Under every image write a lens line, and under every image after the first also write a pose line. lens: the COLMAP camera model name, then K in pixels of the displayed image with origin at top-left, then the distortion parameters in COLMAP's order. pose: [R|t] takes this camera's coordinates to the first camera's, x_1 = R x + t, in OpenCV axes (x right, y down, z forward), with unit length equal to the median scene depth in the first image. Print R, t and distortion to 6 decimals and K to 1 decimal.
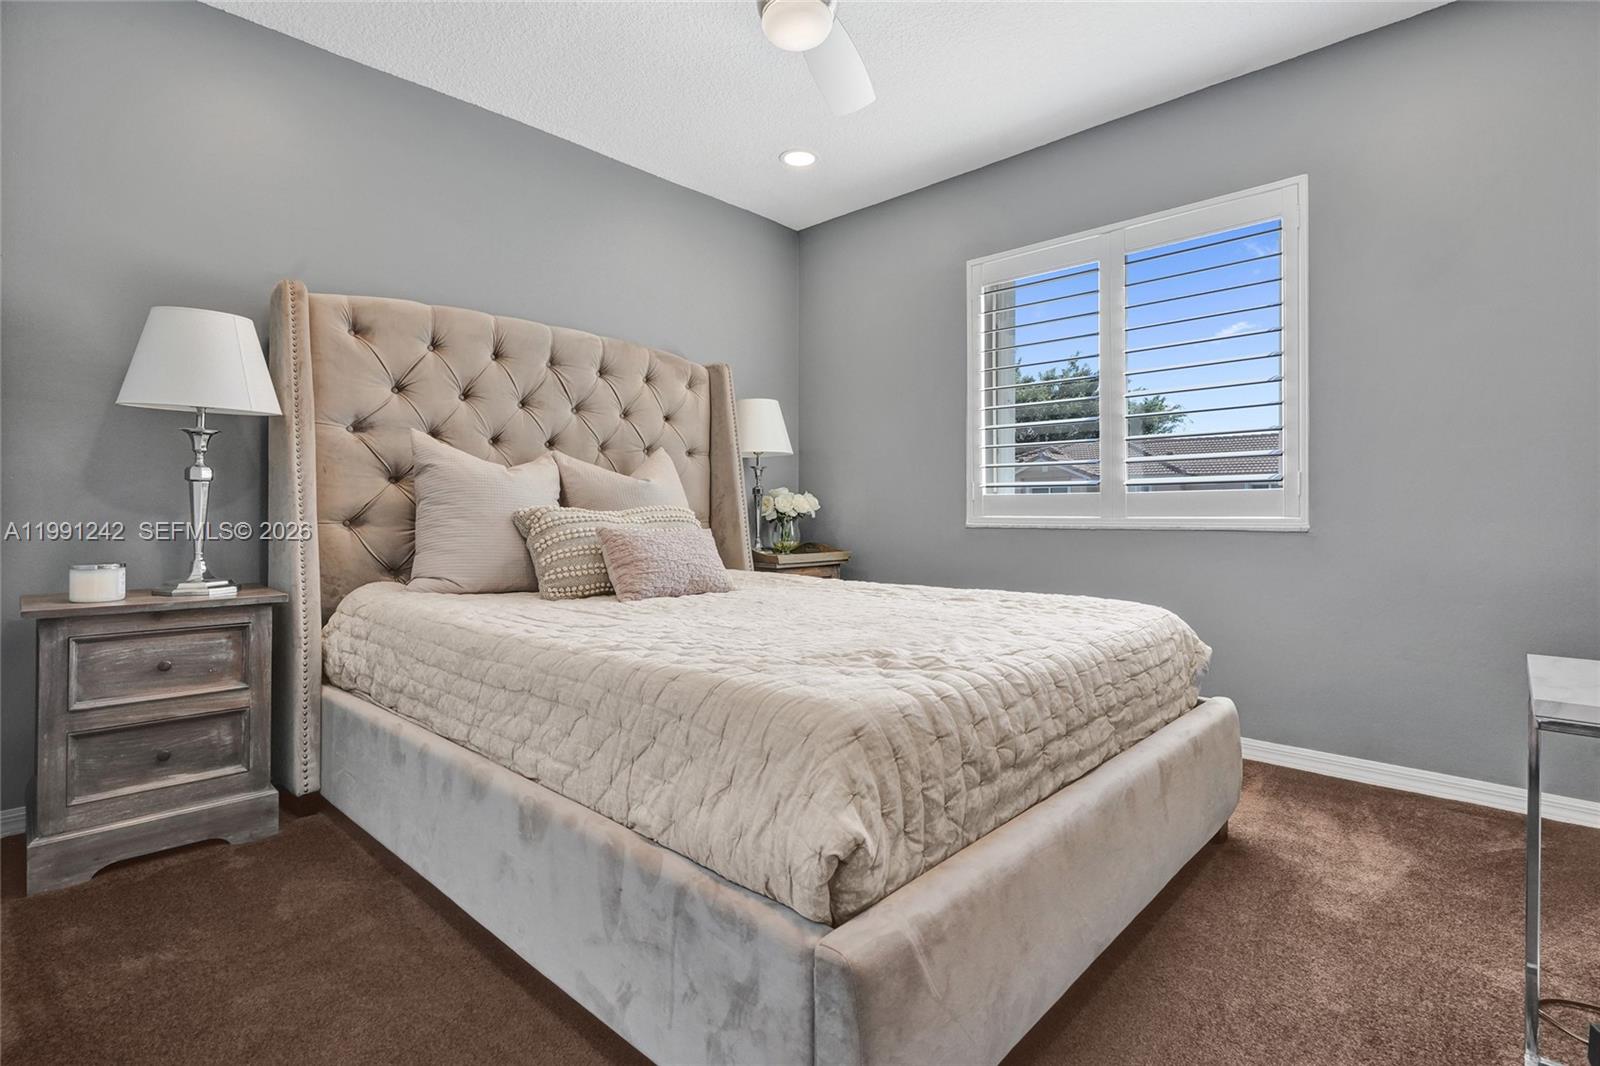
lens RADIAL K [[760.2, 0, 797.9], [0, 760.2, 517.7], [0, 0, 1]] dist [-0.000275, -0.000029]
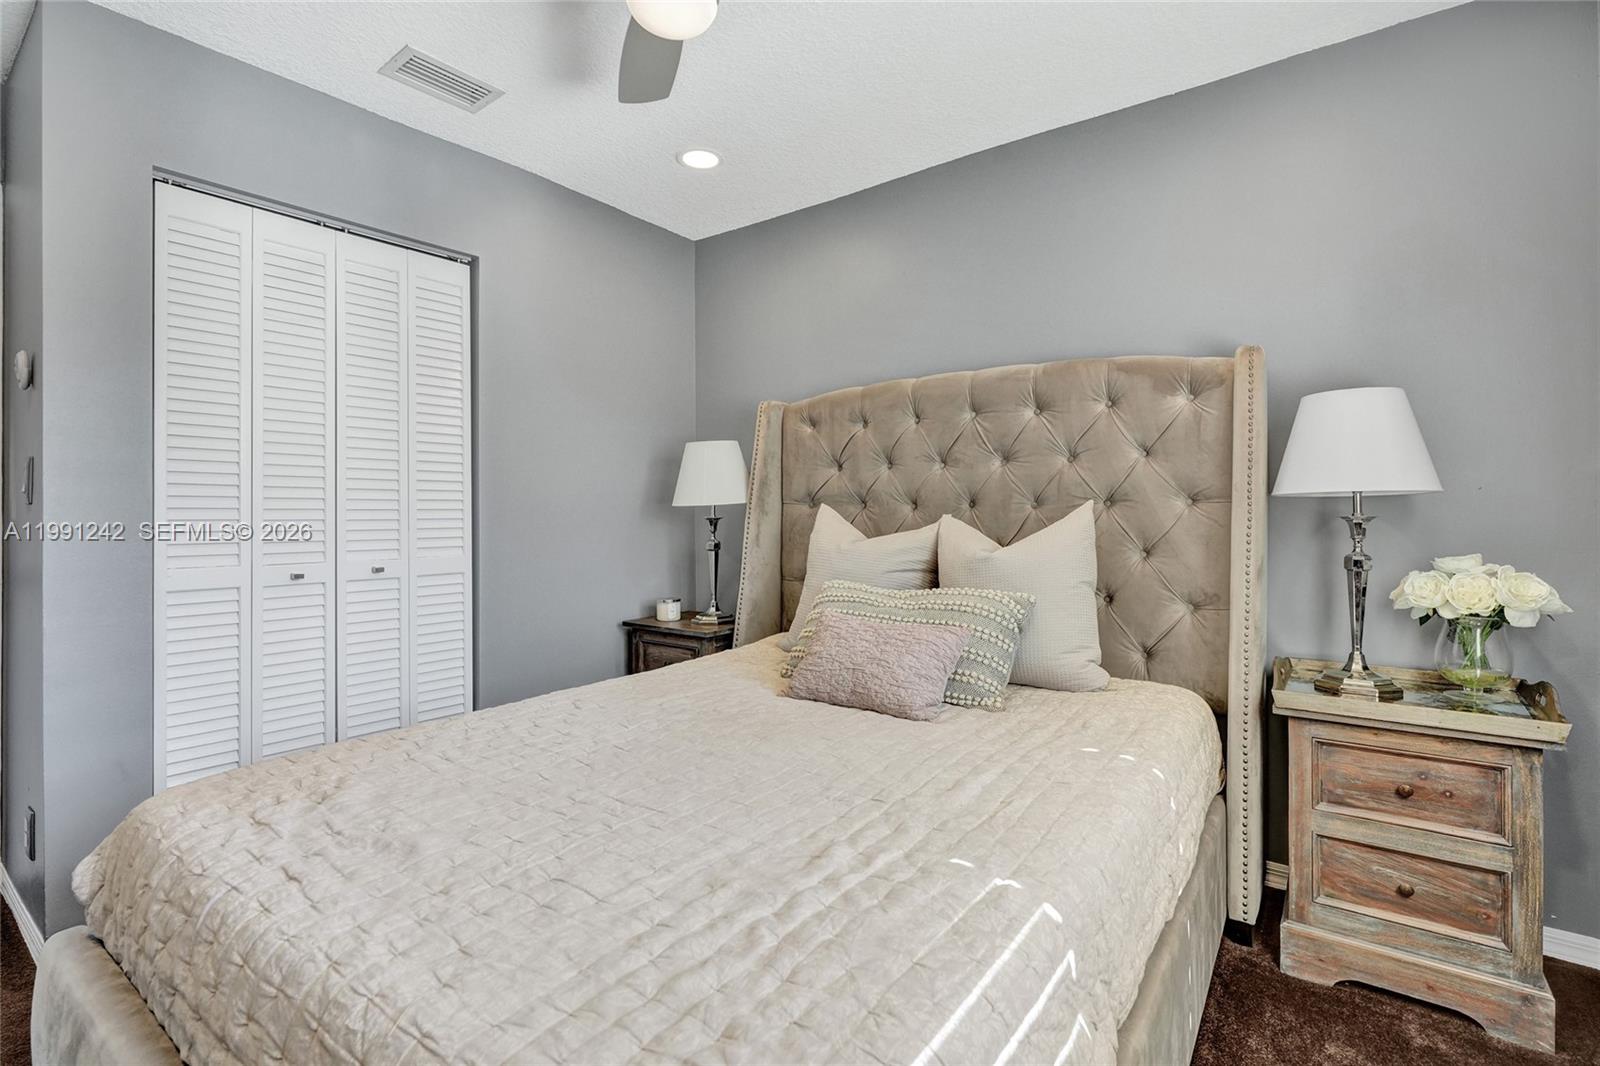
lens RADIAL K [[750.8, 0, 800.0], [0, 750.8, 533.0], [0, 0, 1]] dist [-0.000394, -0.000017]
pose [[0.096413, 0.019757, -0.995145, 0.649716], [-0.002442, 0.999805, 0.019613, -0.100135], [0.995338, 0.000539, 0.096443, 0.894079]]
